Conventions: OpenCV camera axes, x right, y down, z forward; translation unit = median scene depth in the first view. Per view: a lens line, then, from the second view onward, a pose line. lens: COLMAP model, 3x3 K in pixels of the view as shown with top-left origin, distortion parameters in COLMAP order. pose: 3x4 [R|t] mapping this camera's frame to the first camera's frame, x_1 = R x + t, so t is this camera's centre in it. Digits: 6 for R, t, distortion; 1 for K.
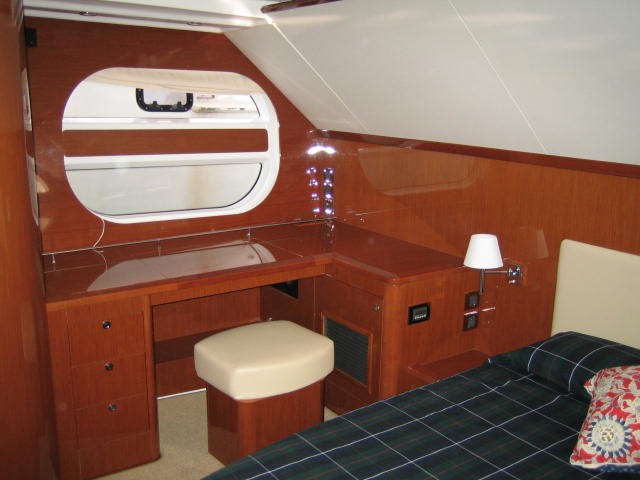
lens RADIAL K [[673.4, 0, 305.6], [0, 673.4, 240.2], [0, 0, 1]] dist [-0.130295, 0.170033]
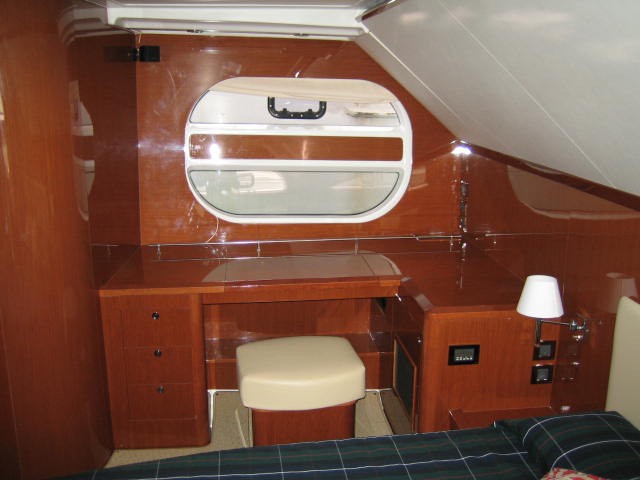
lens RADIAL K [[673.4, 0, 305.6], [0, 673.4, 240.2], [0, 0, 1]] dist [-0.130295, 0.170033]
pose [[0.880009, 0.101321, -0.464023, 0.354192], [-0.093356, 0.994822, 0.040175, -0.055489], [0.465691, 0.007965, 0.884911, 0.099764]]
